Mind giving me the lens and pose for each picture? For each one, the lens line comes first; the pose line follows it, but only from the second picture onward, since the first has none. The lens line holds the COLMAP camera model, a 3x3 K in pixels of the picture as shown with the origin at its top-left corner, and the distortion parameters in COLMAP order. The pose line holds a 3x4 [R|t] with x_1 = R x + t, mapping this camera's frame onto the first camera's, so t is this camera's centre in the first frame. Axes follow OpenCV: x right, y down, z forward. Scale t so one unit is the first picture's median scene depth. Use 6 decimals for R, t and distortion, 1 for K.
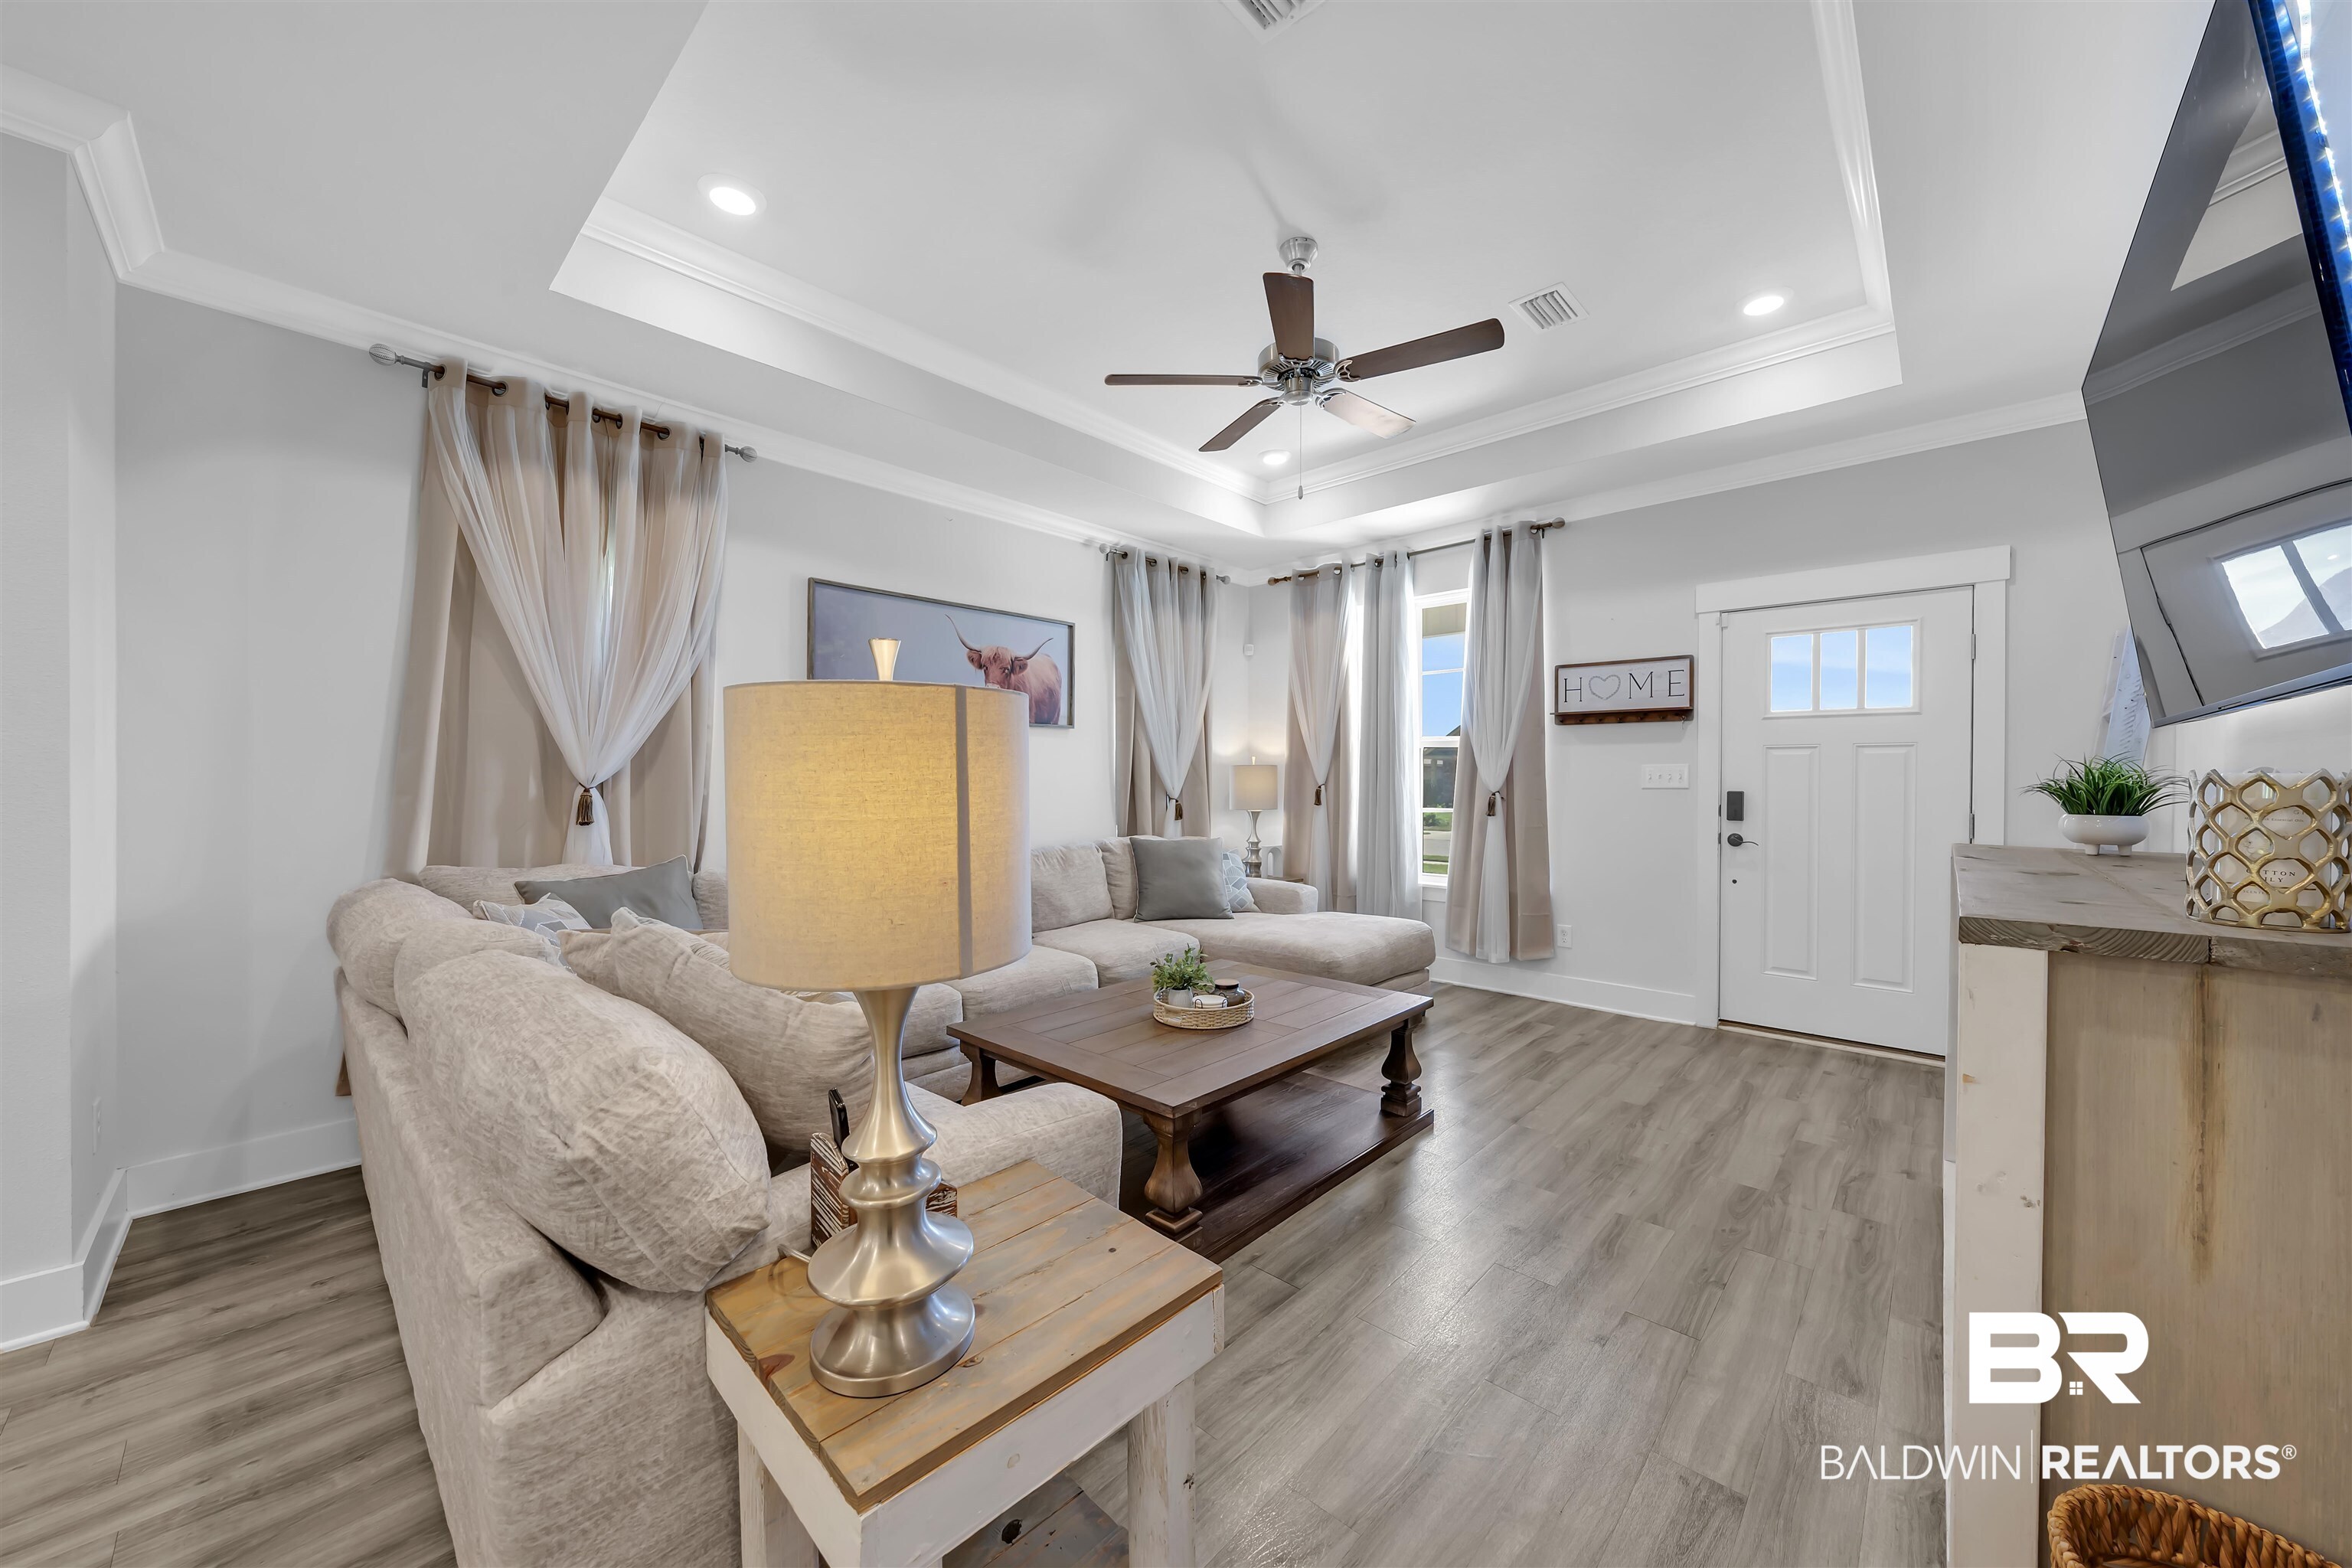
lens RADIAL K [[841.1, 0, 1181.6], [0, 841.1, 786.3], [0, 0, 1]] dist [-0.008557, 0.000274]
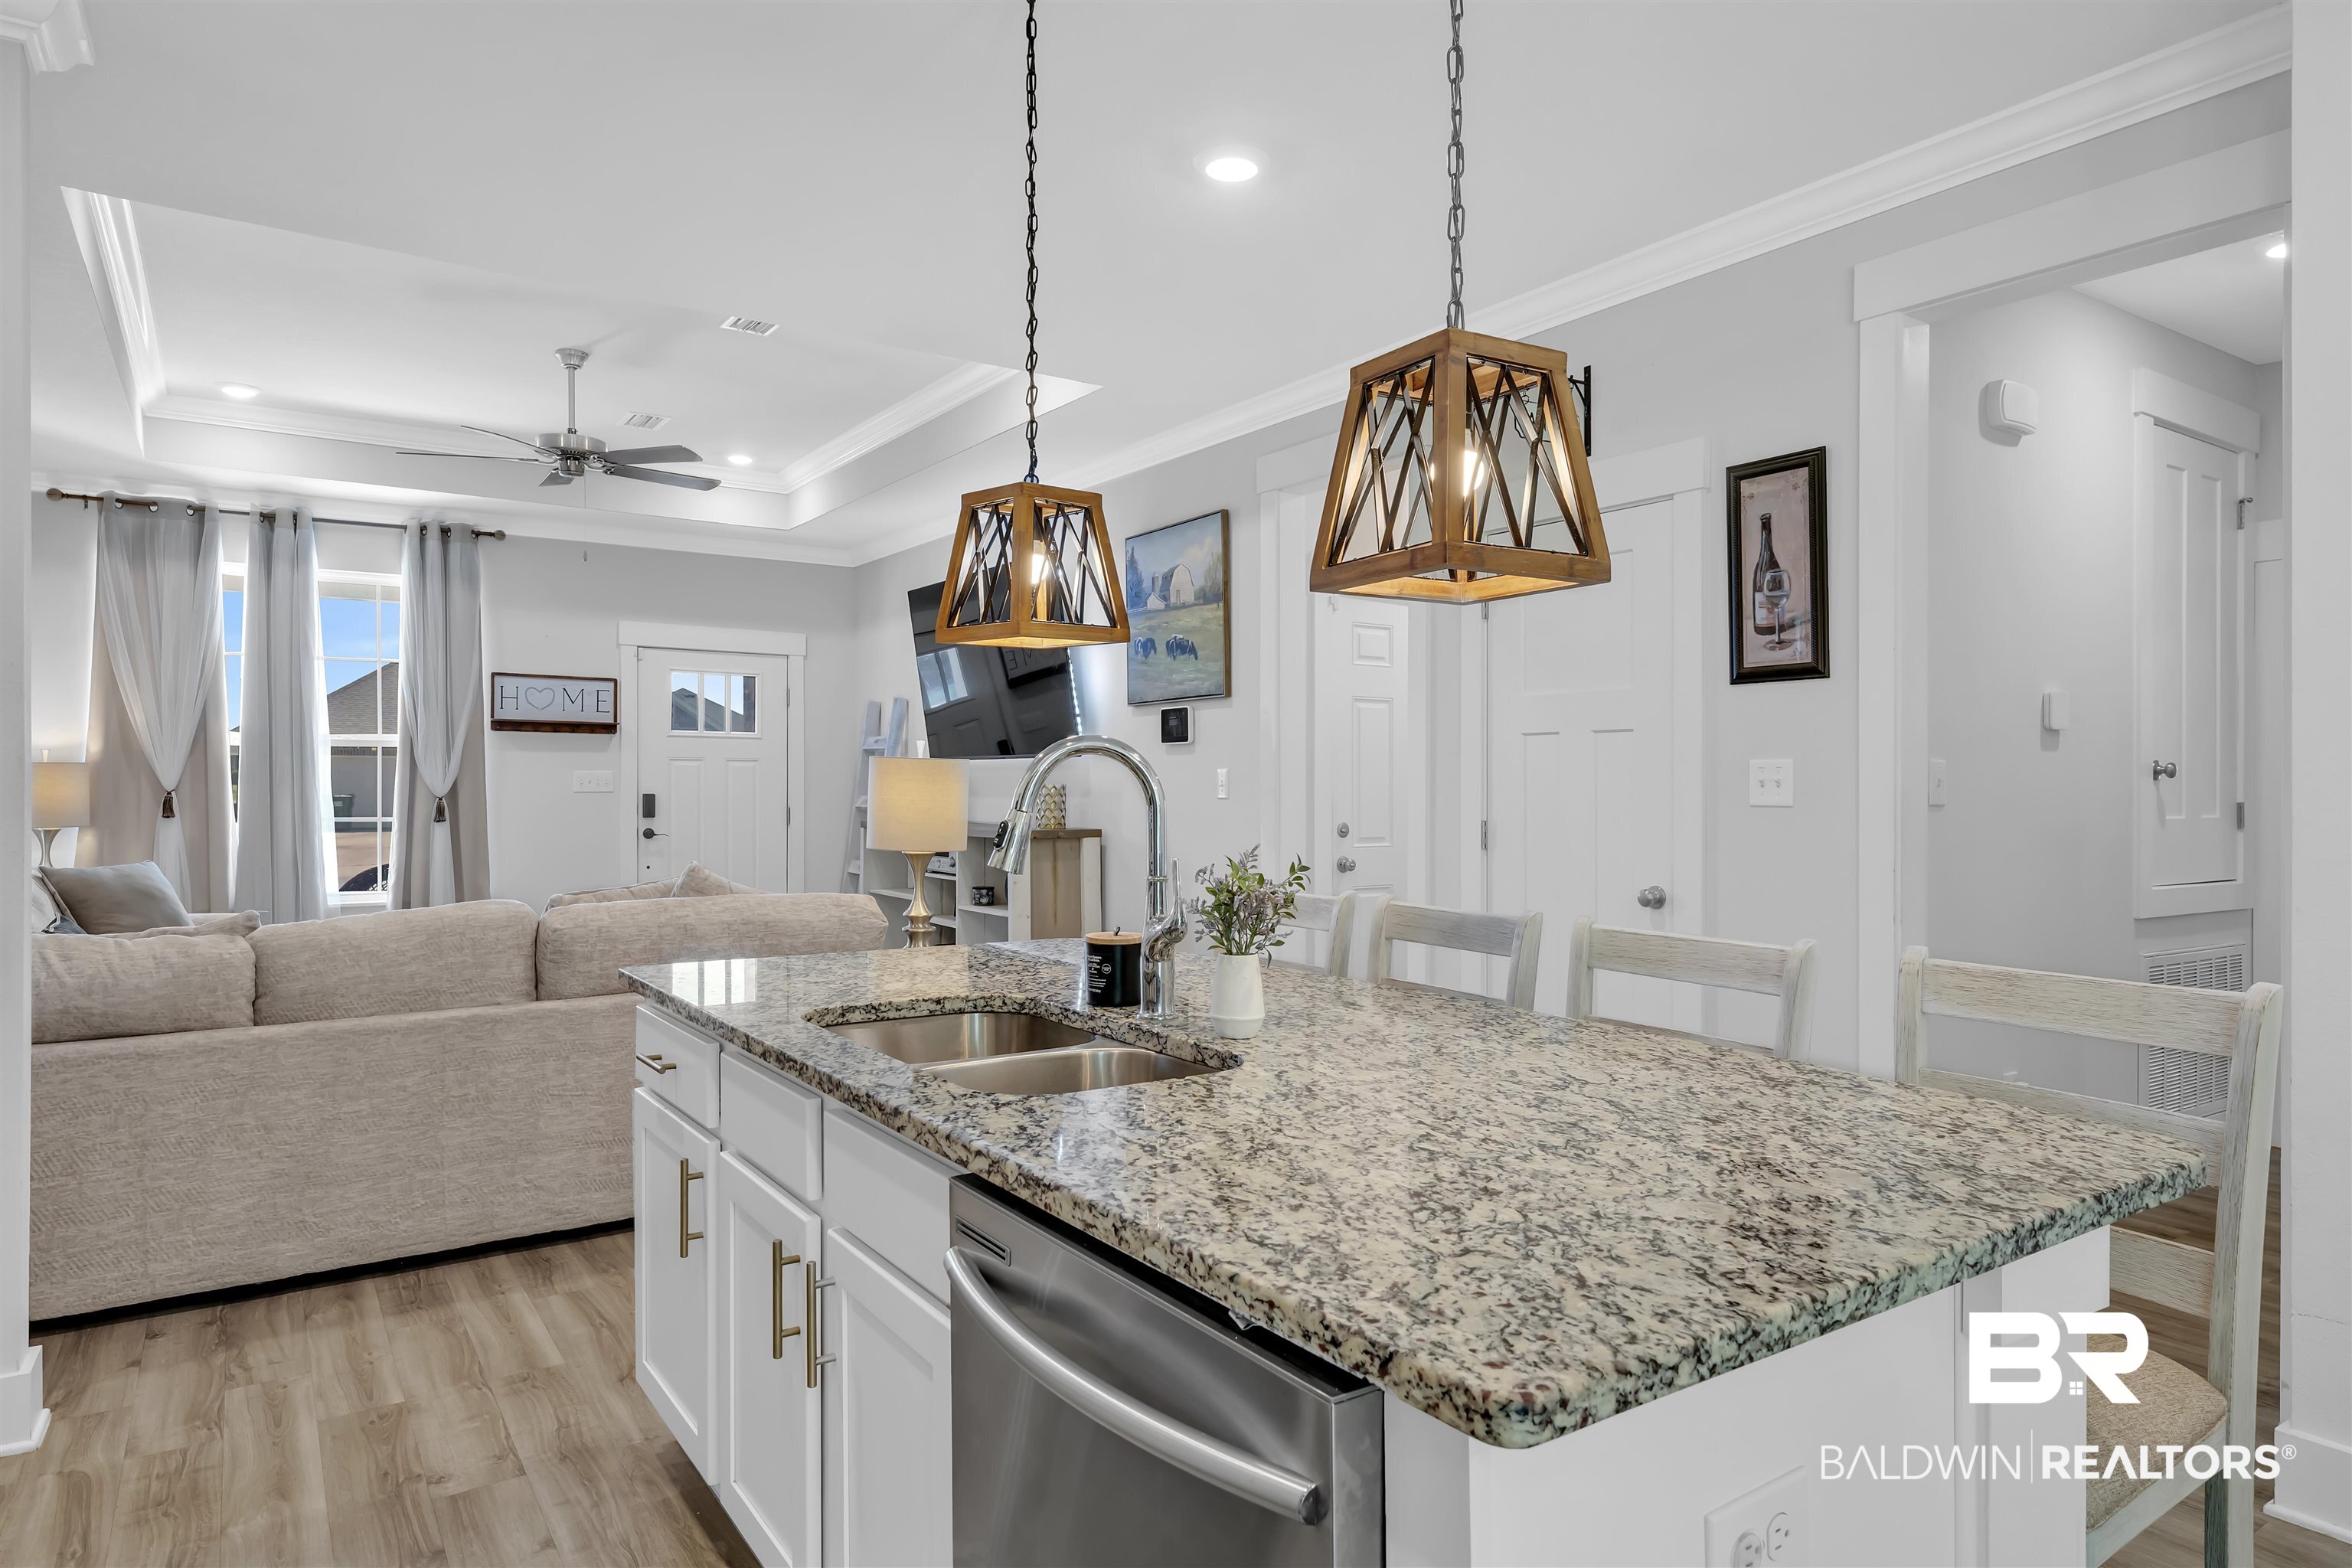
lens RADIAL K [[1381.2, 0, 1178.4], [0, 1381.2, 776.2], [0, 0, 1]] dist [0.002941, 0.001215]
pose [[0.235239, 0.005663, 0.971921, -0.990355], [0.005143, 0.999962, -0.007071, -0.001283], [-0.971924, 0.006662, 0.235201, -0.203700]]
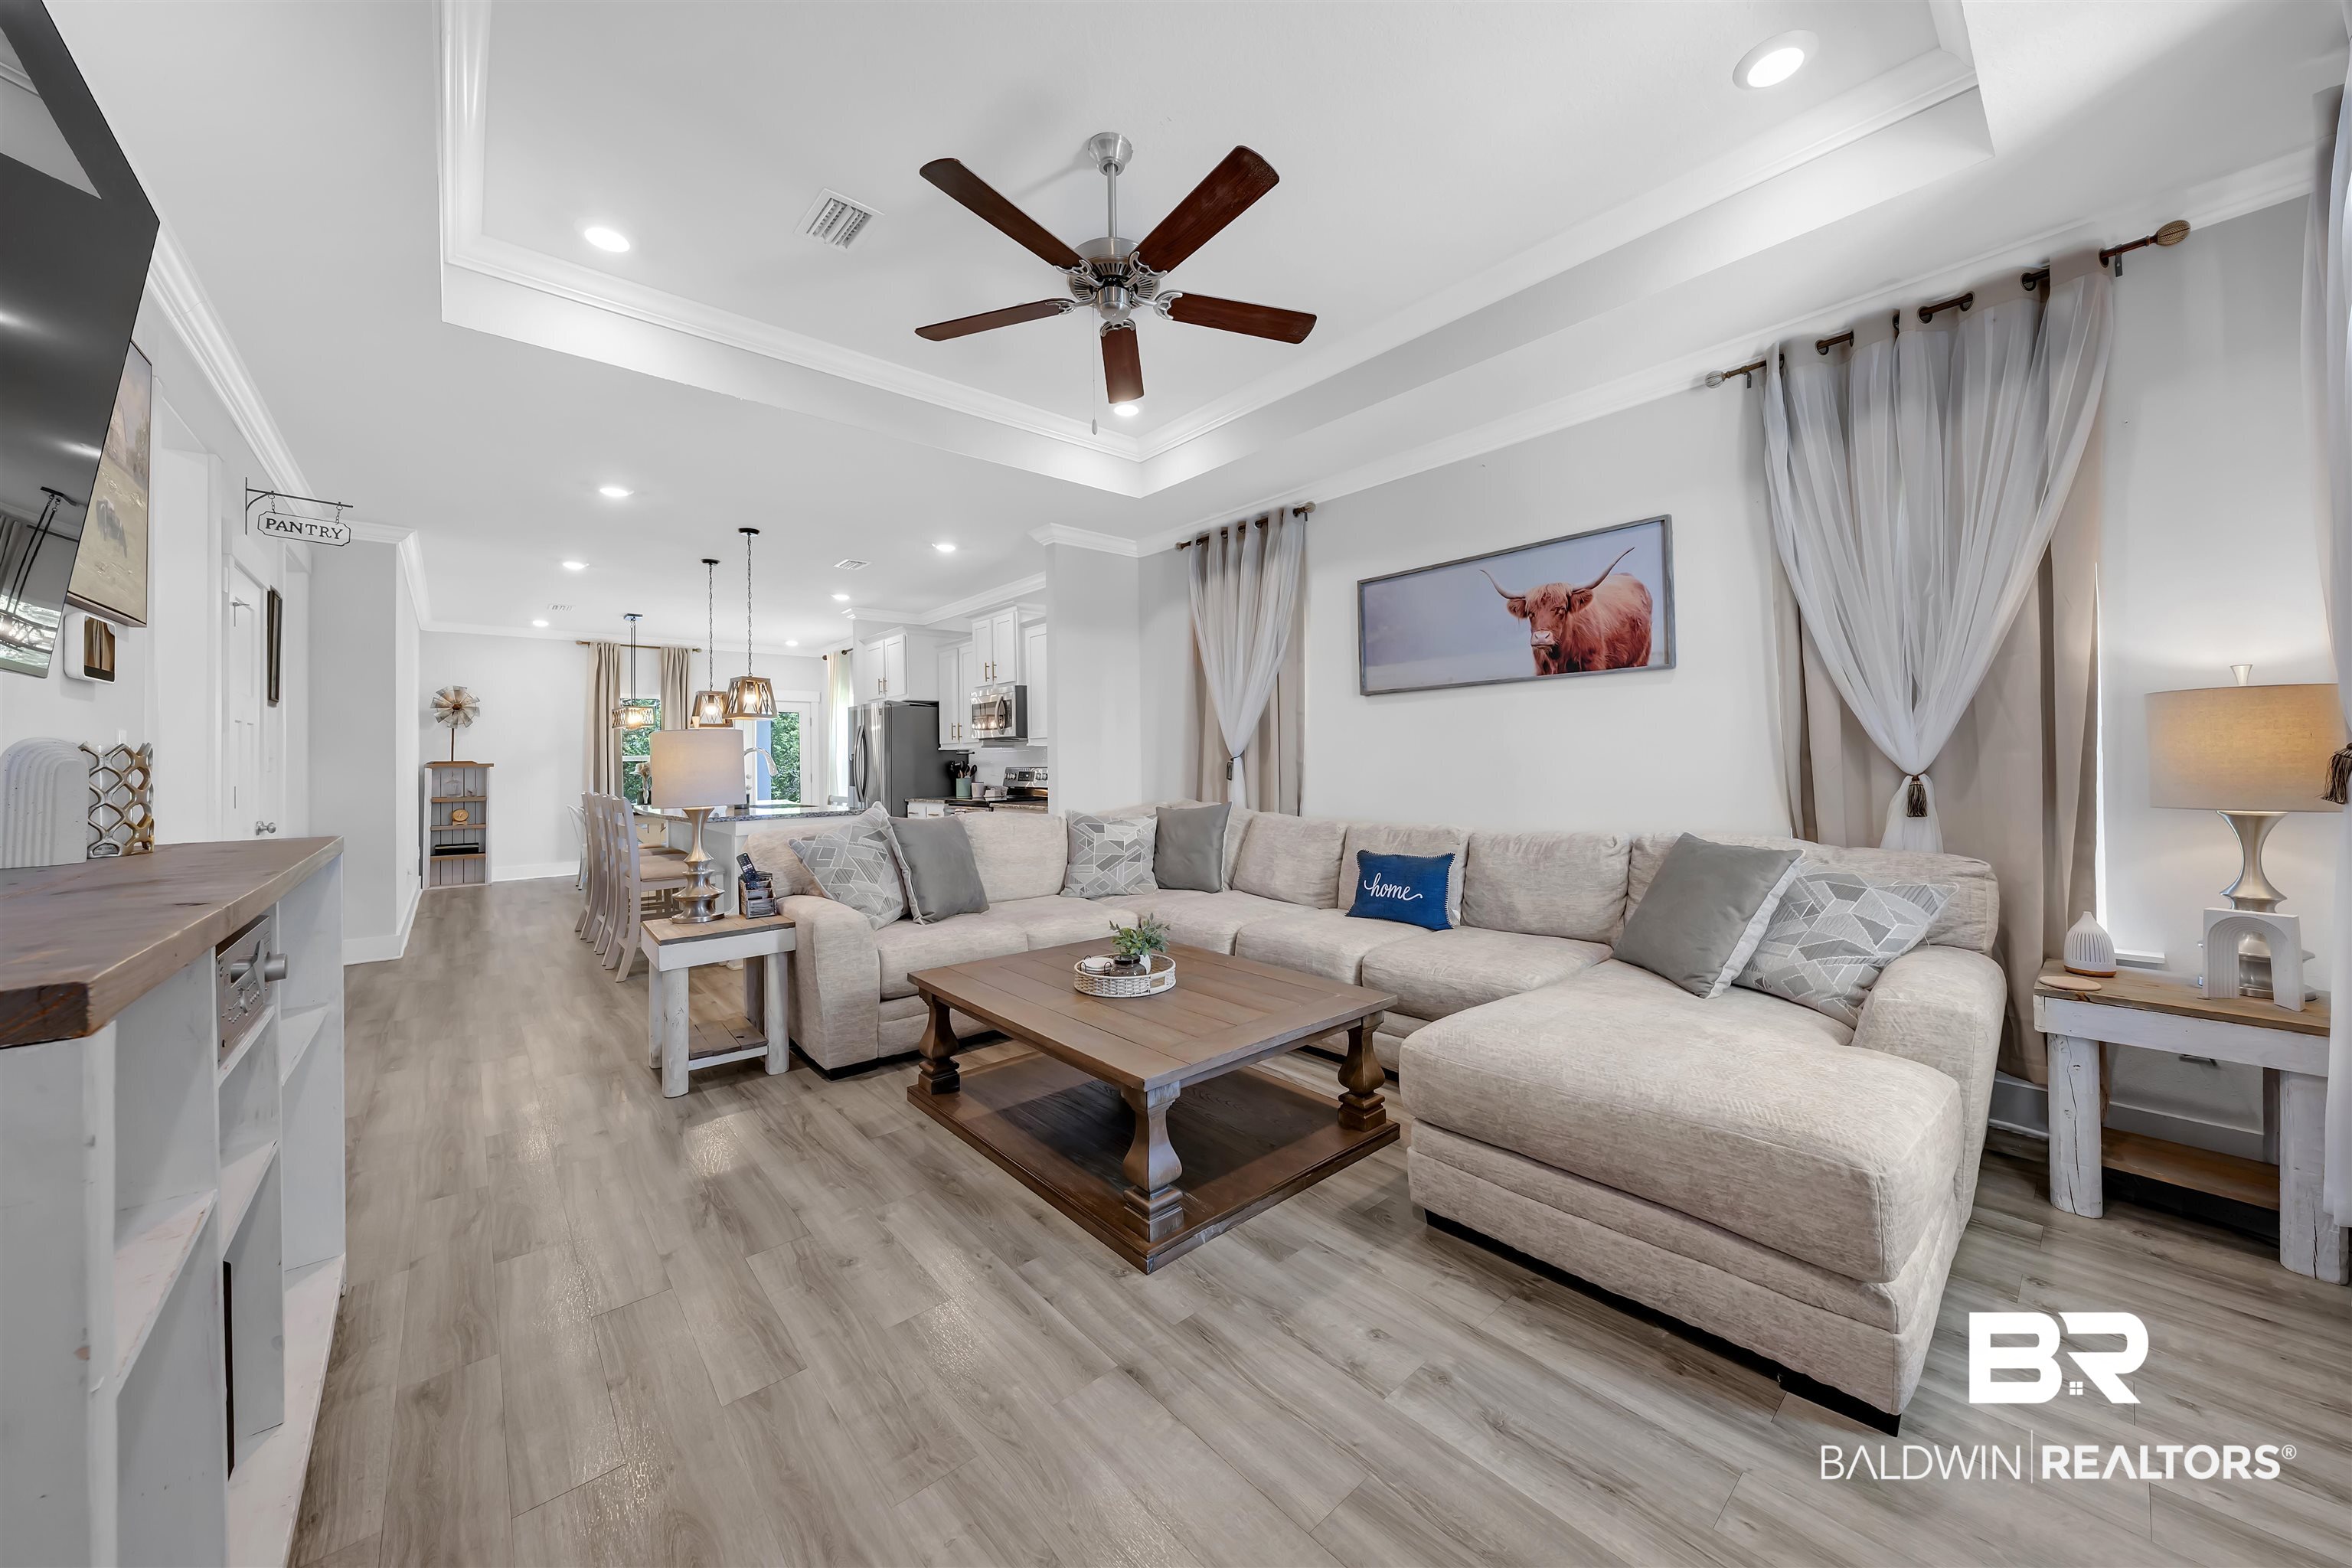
lens RADIAL K [[820.5, 0, 1189.5], [0, 820.5, 750.0], [0, 0, 1]] dist [-0.008830, -0.000014]
pose [[-0.096126, -0.012434, -0.995291, 0.601471], [0.004476, 0.999906, -0.012924, 0.004645], [0.995359, -0.005698, -0.096062, 0.713038]]
